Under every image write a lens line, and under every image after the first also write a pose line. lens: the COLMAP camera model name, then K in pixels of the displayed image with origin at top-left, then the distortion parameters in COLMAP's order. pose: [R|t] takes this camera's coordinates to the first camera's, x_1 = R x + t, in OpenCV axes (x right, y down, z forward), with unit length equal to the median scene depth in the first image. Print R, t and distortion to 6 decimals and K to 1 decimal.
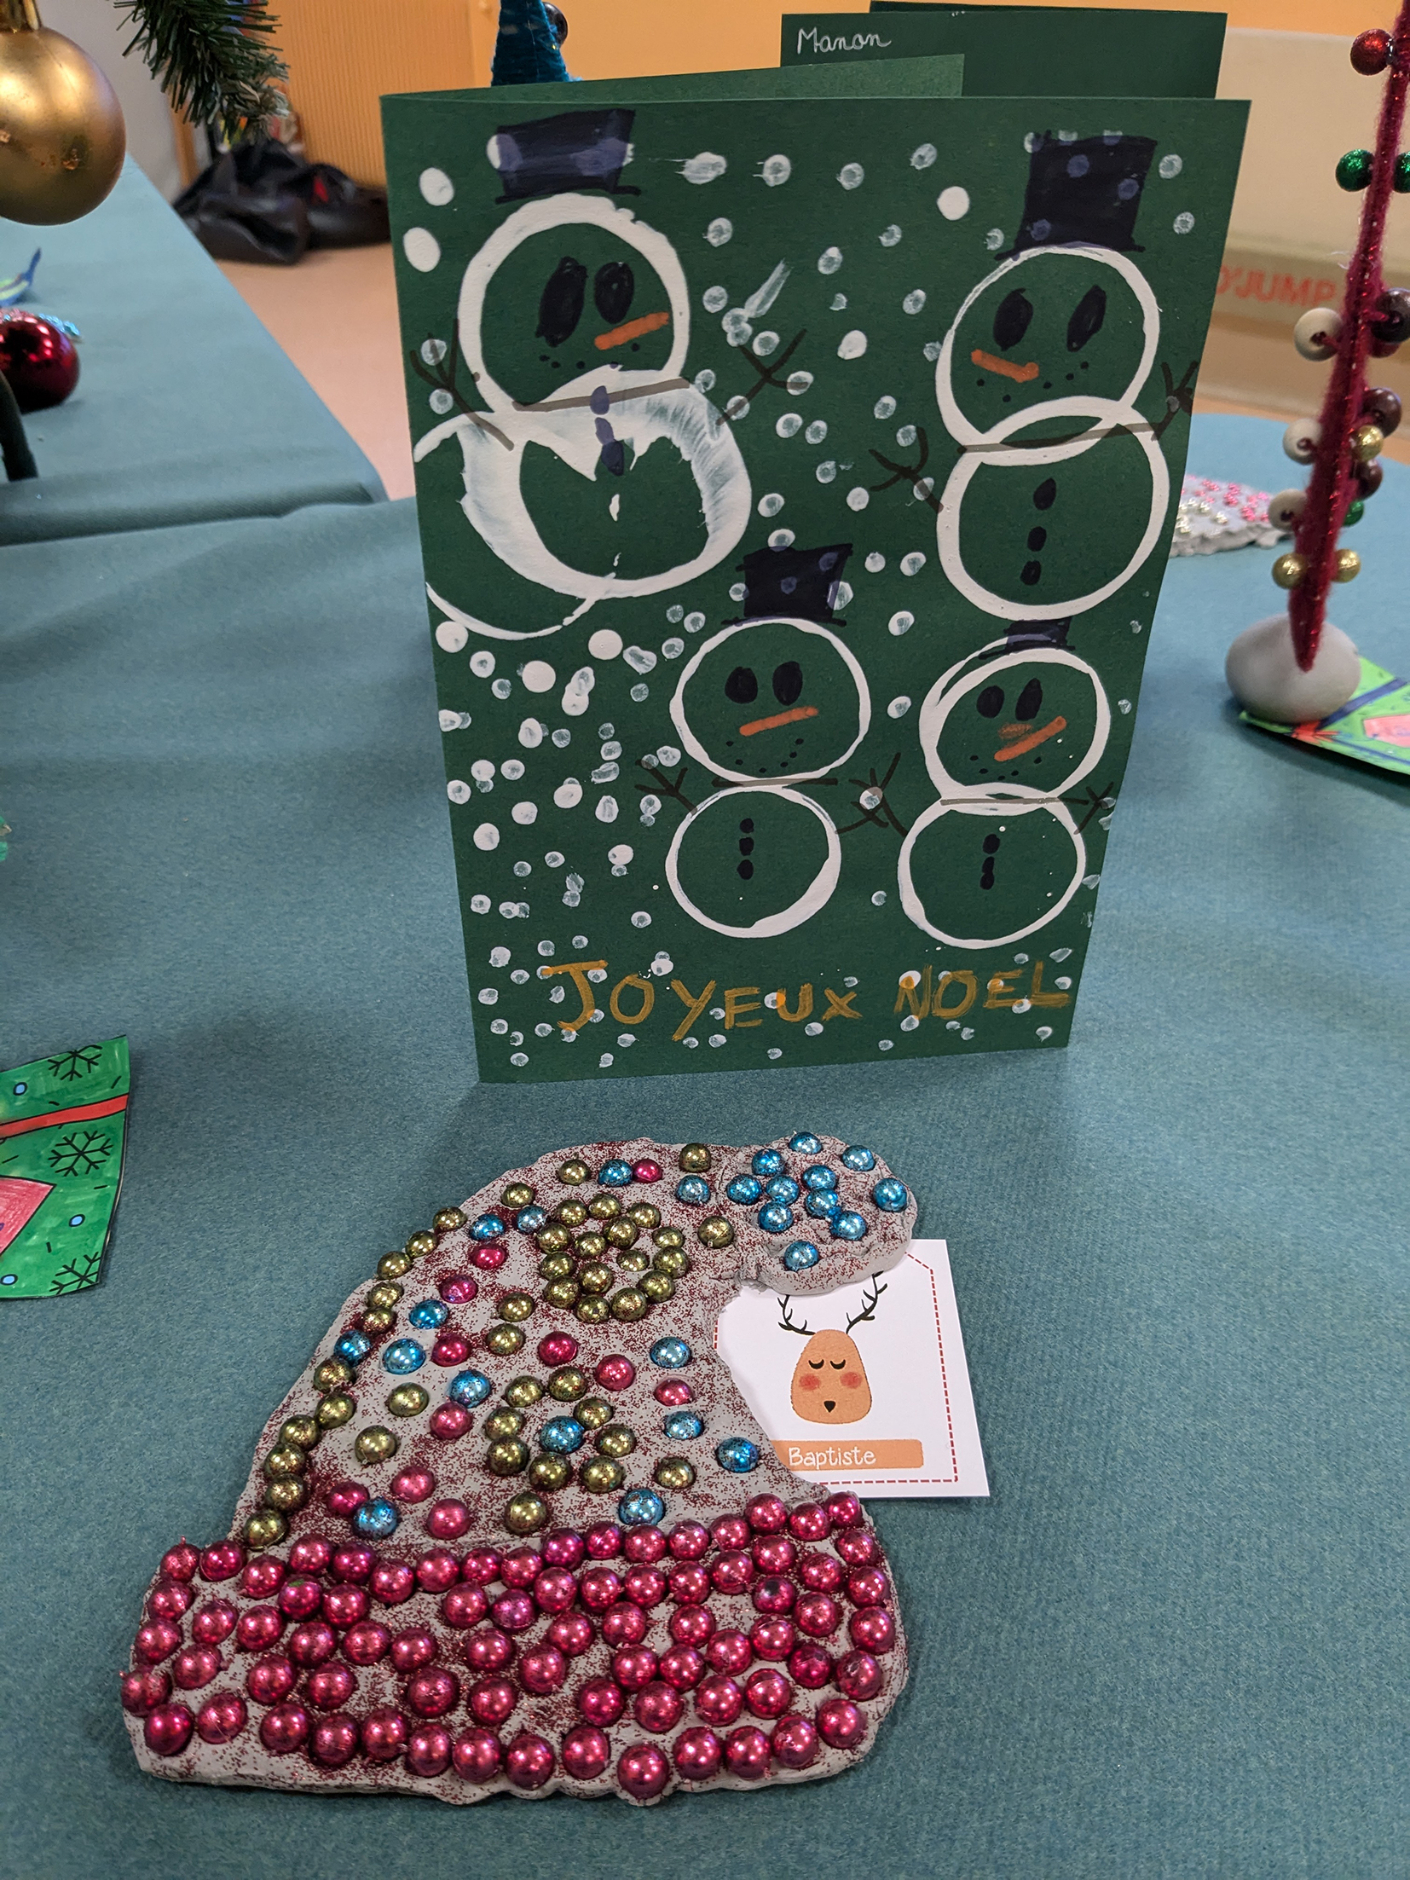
lens RADIAL K [[1516.5, 0, 703.7], [0, 1516.5, 941.6], [0, 0, 1]] dist [0.013777, -0.035655]
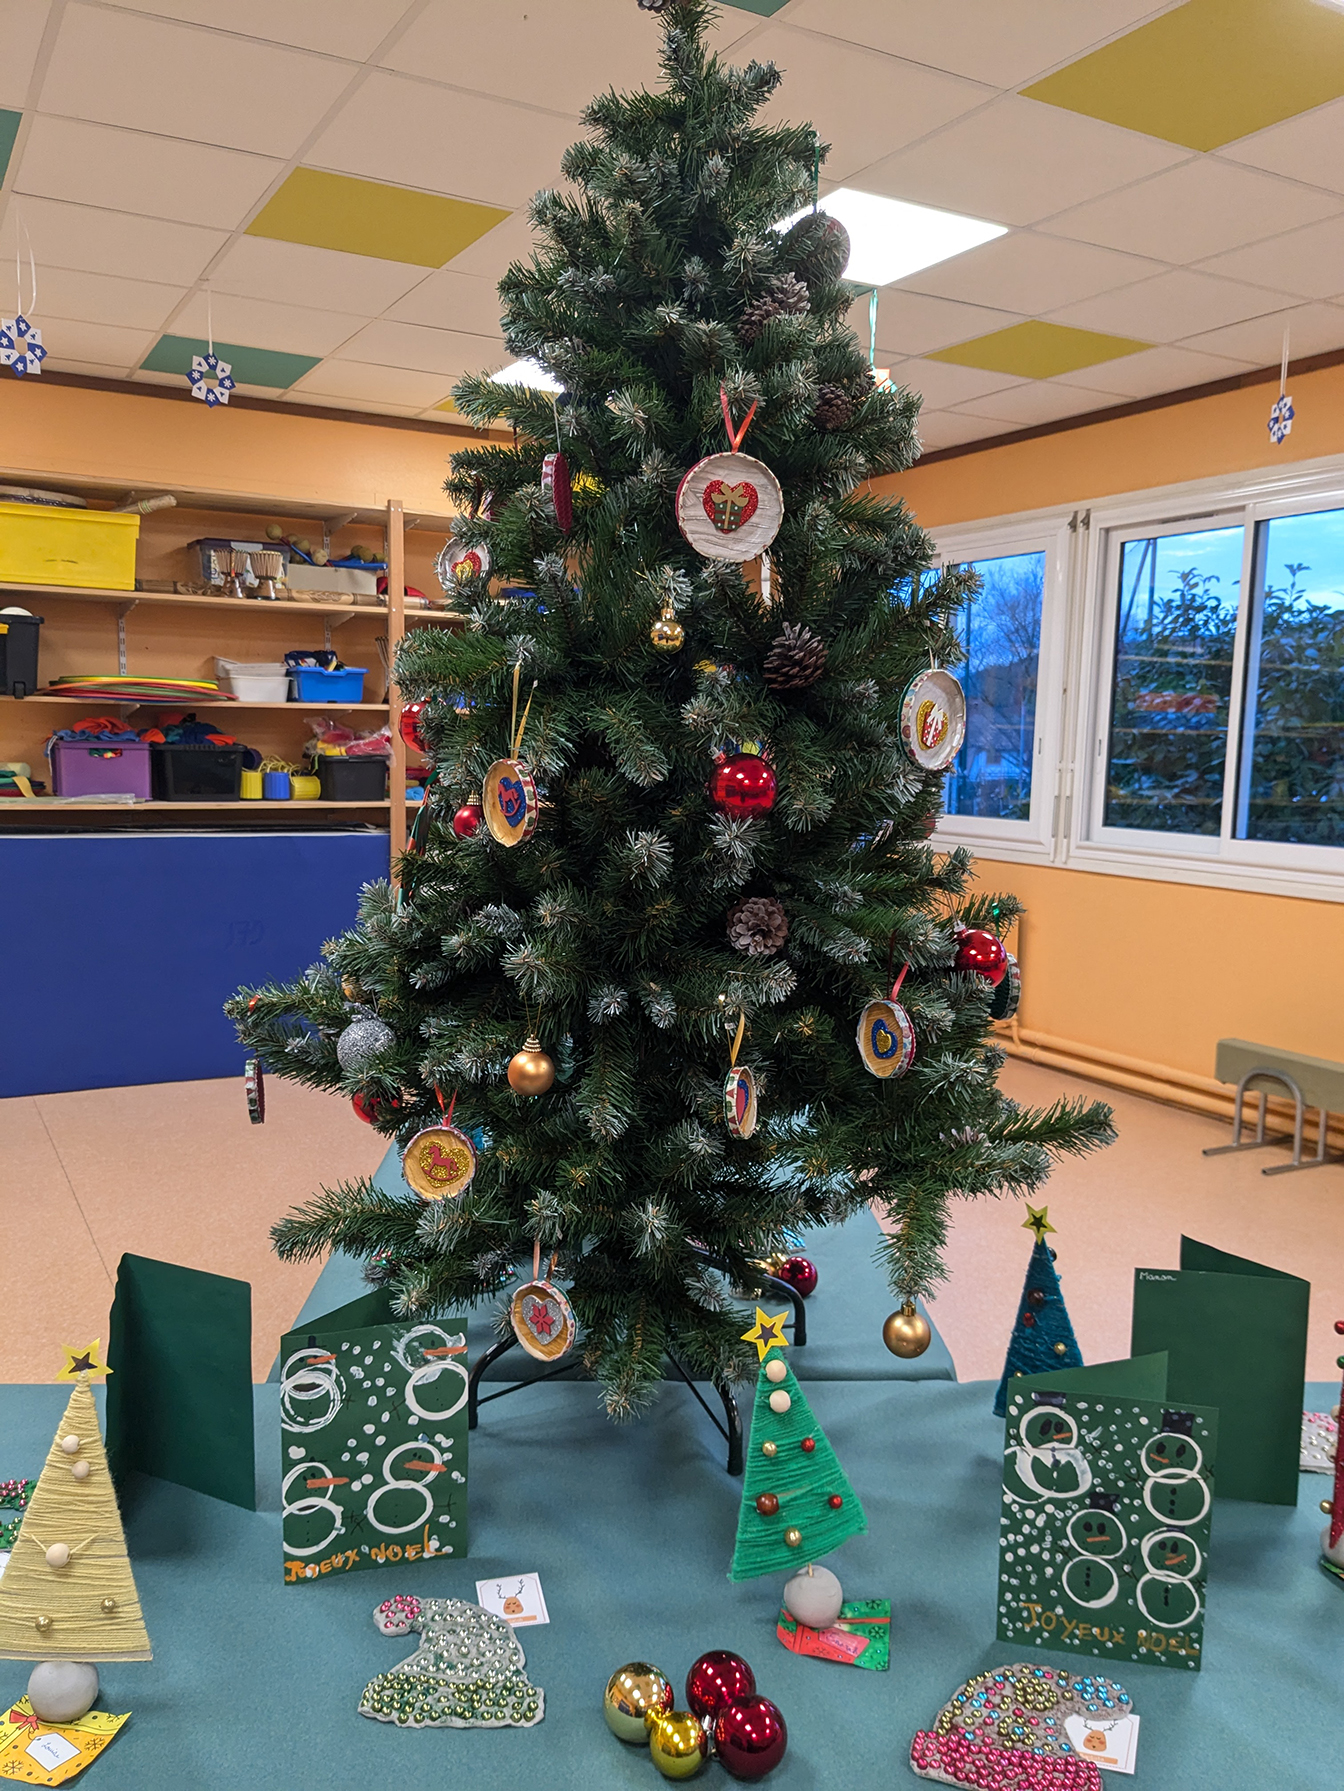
lens RADIAL K [[1444.7, 0, 652.3], [0, 1444.7, 916.7], [0, 0, 1]] dist [0.013777, -0.035655]
pose [[0.935422, 0.051524, -0.349759, 0.185792], [-0.202331, 0.889304, -0.410123, 0.160322], [0.289910, 0.454405, 0.842299, -2.869805]]
